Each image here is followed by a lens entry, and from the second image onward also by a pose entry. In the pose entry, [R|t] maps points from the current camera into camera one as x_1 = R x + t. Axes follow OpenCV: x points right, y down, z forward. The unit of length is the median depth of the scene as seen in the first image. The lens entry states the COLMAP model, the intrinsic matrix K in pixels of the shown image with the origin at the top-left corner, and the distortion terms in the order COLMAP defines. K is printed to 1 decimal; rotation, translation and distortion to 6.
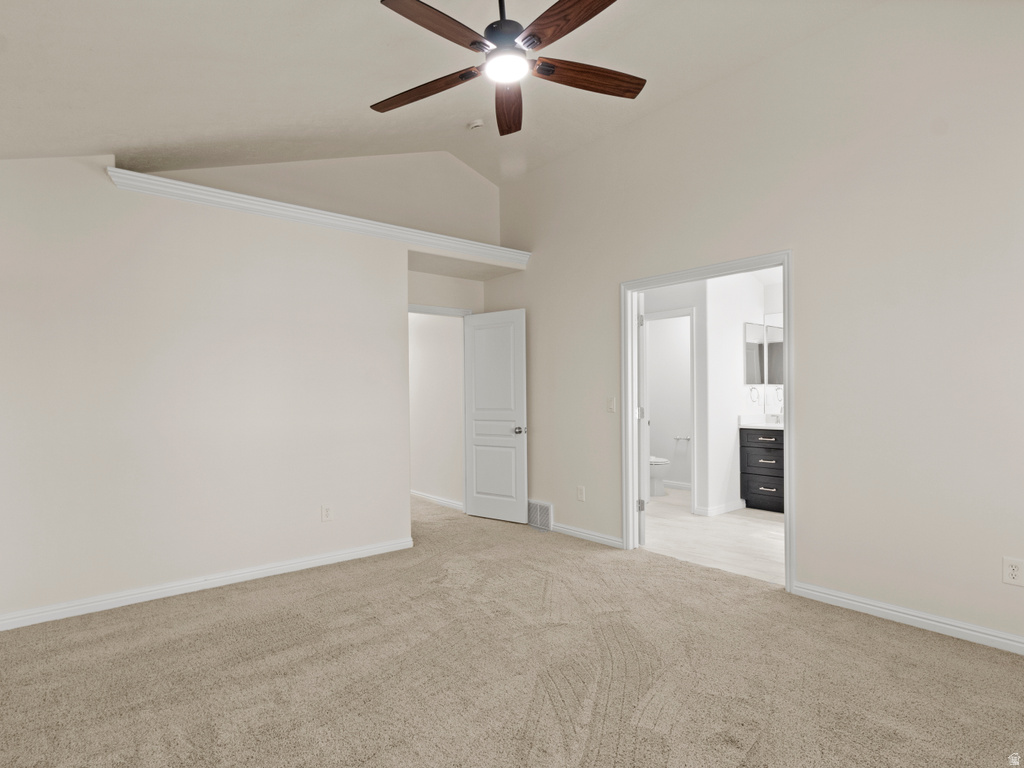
lens RADIAL K [[552.4, 0, 511.5], [0, 552.4, 386.5], [0, 0, 1]] dist [0.000913, 0.000119]
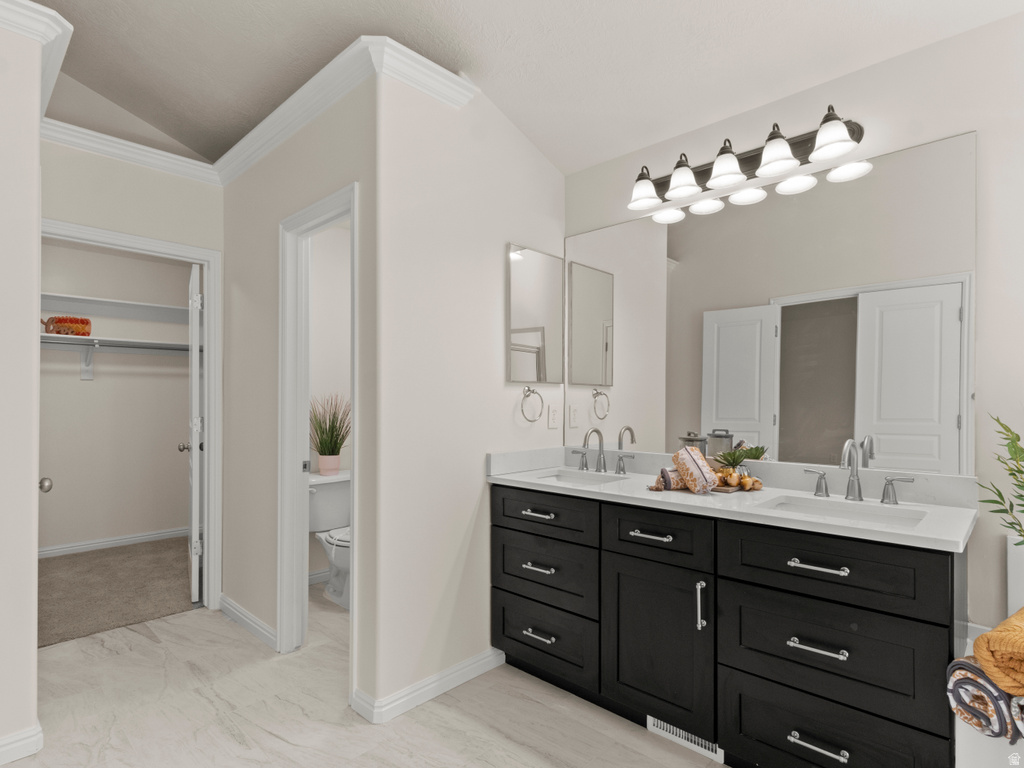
lens RADIAL K [[552.4, 0, 512.3], [0, 552.4, 388.0], [0, 0, 1]] dist [0.000913, 0.000119]
pose [[0.996398, -0.000155, 0.084797, 0.394409], [0.002070, 0.999745, -0.022488, 0.010664], [-0.084772, 0.022582, 0.996144, 0.564479]]
